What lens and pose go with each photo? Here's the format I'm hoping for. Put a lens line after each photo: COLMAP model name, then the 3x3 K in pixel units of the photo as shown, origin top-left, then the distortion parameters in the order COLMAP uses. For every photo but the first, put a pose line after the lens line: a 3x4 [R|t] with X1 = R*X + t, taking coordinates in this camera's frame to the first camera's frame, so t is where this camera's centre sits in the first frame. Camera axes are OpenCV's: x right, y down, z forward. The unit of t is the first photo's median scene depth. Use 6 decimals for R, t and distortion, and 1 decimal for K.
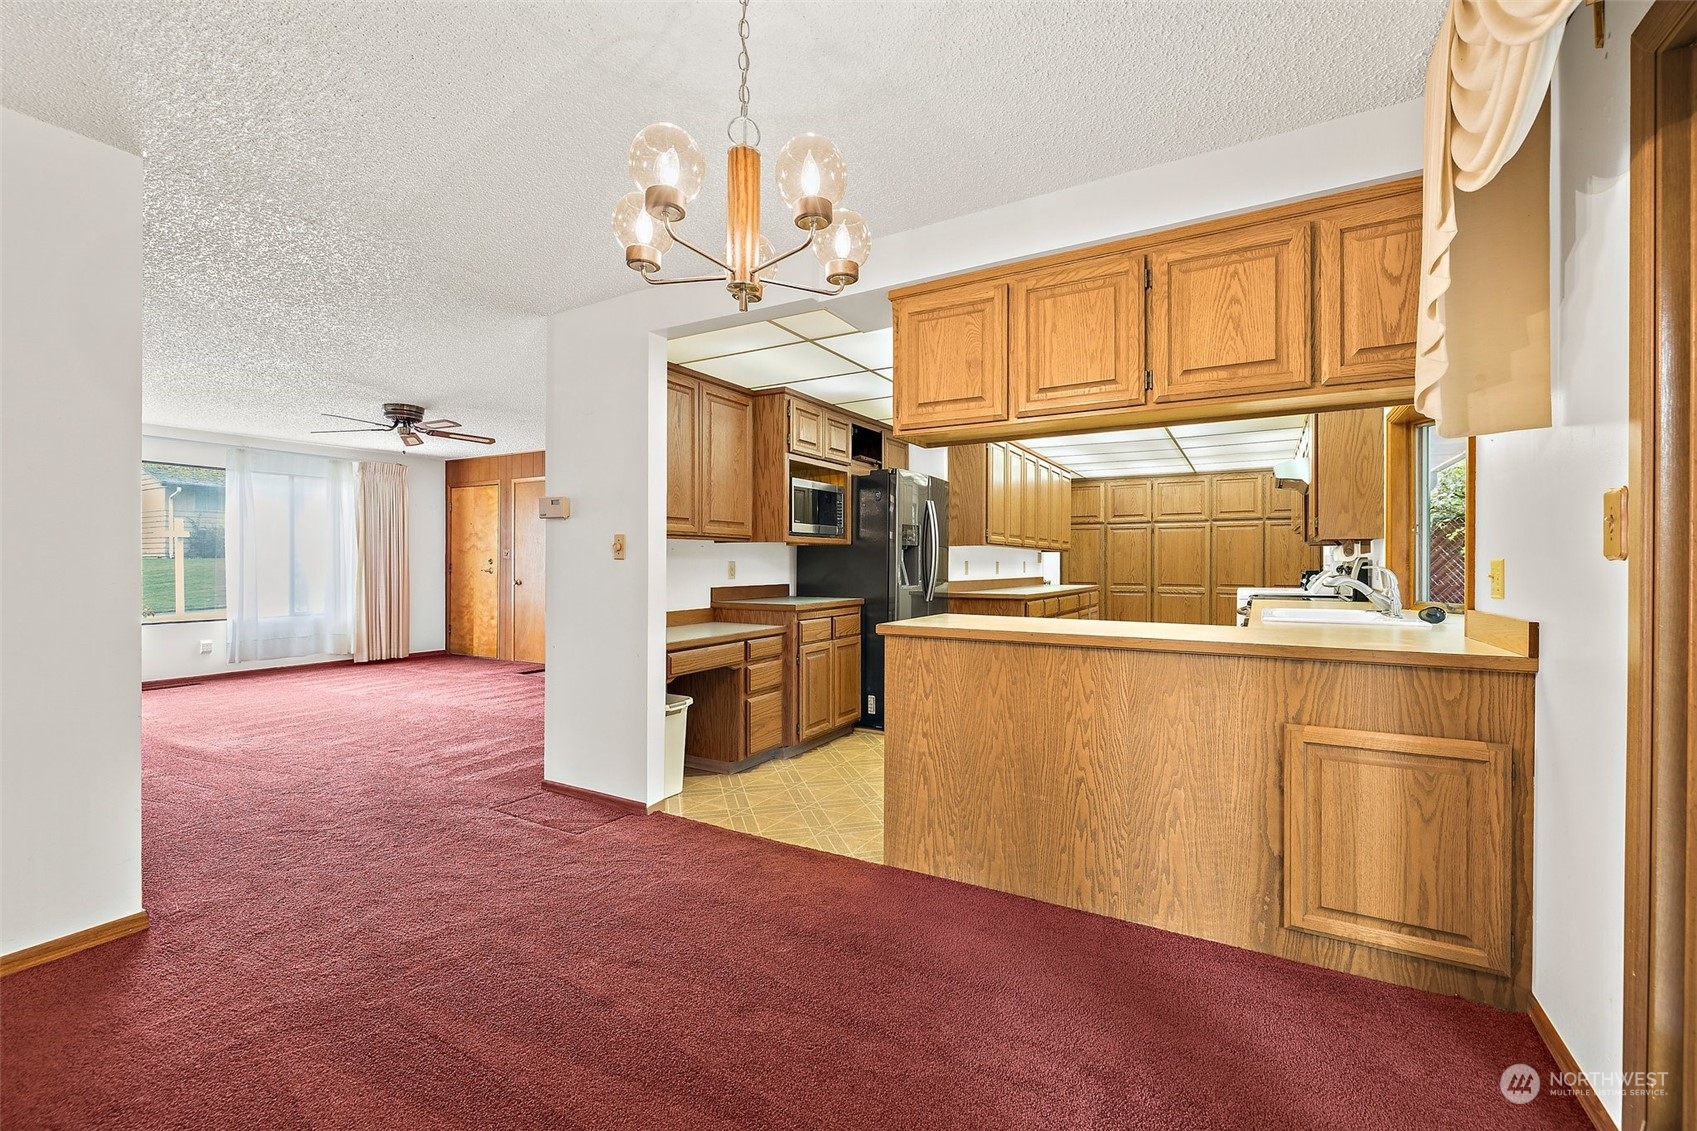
lens RADIAL K [[718.5, 0, 853.7], [0, 718.5, 568.1], [0, 0, 1]] dist [0.000202, 0.000402]
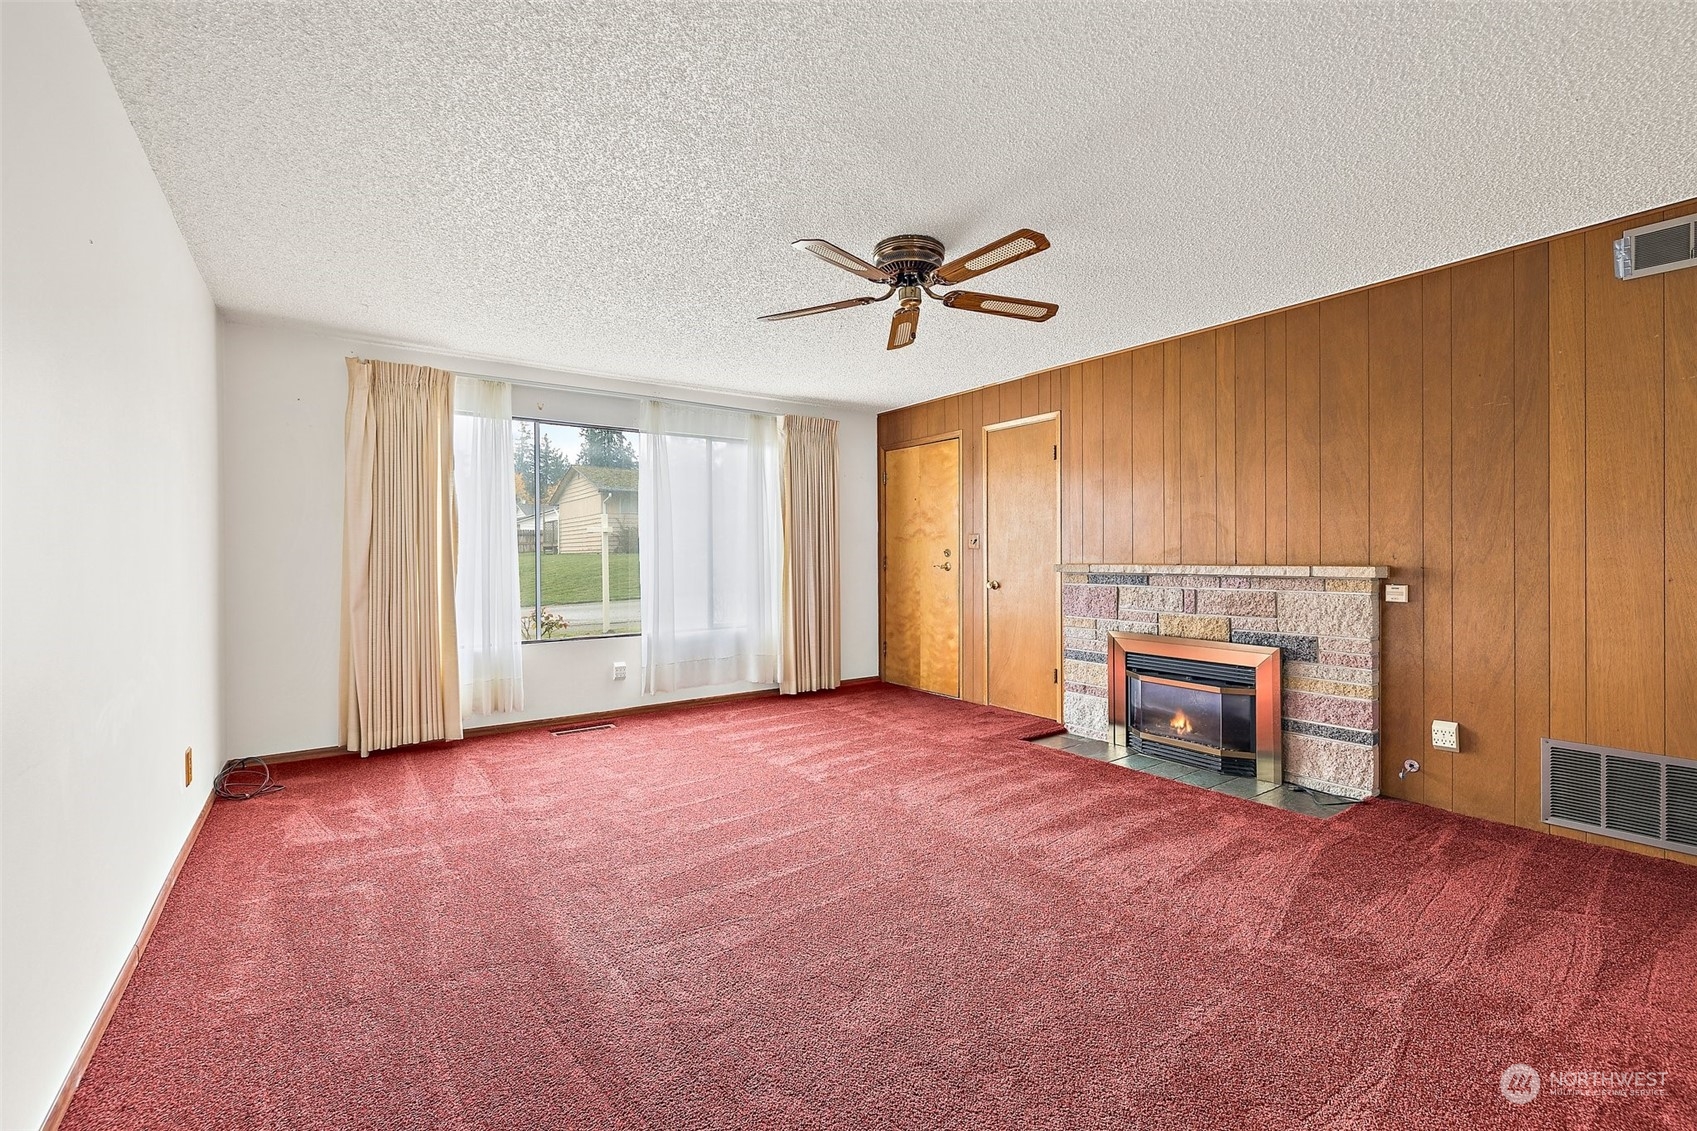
lens RADIAL K [[718.5, 0, 855.7], [0, 718.5, 558.0], [0, 0, 1]] dist [0.000202, 0.000402]
pose [[0.908516, -0.010295, -0.417724, -0.306087], [0.009021, 0.999947, -0.005024, -0.001962], [0.417753, 0.000796, 0.908560, 0.355547]]
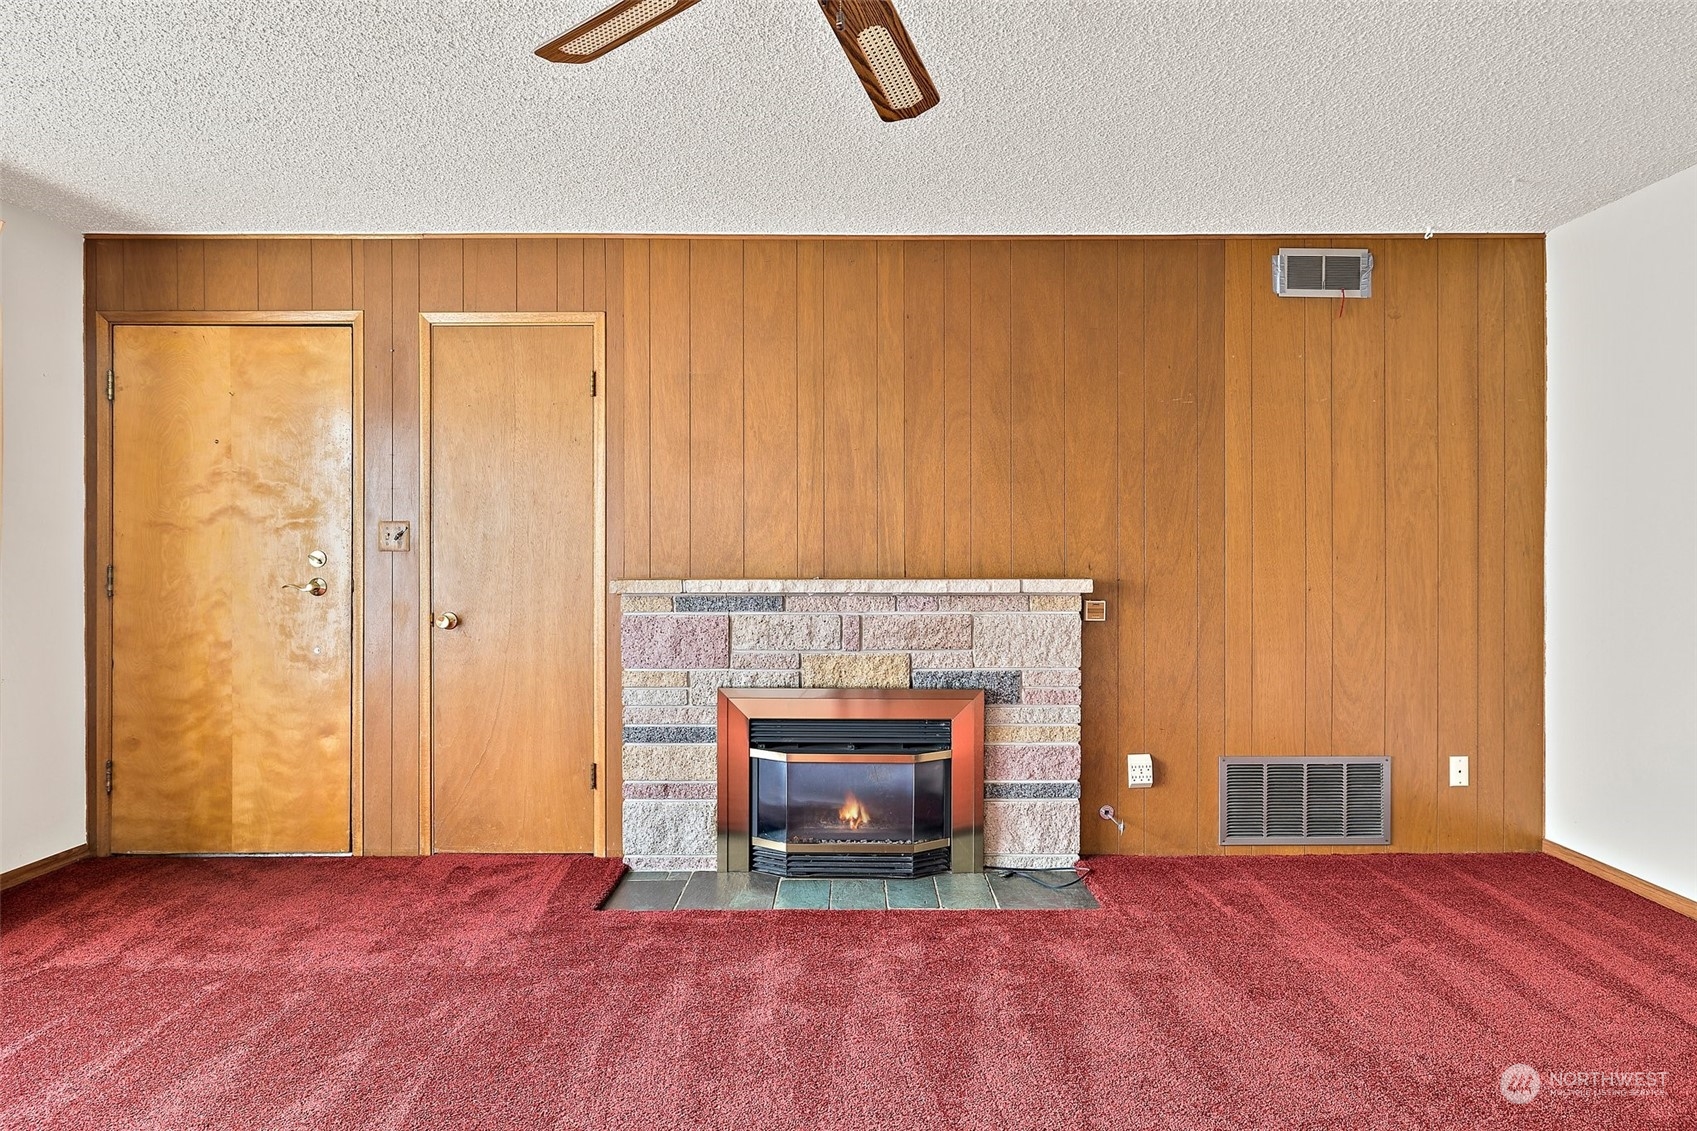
lens RADIAL K [[929.5, 0, 851.1], [0, 929.5, 564.3], [0, 0, 1]] dist [0.000120, 0.000469]
pose [[0.871320, -0.009289, 0.490628, -0.509620], [0.010045, 0.999949, 0.001093, -0.004779], [-0.490613, 0.003976, 0.871368, 0.519976]]
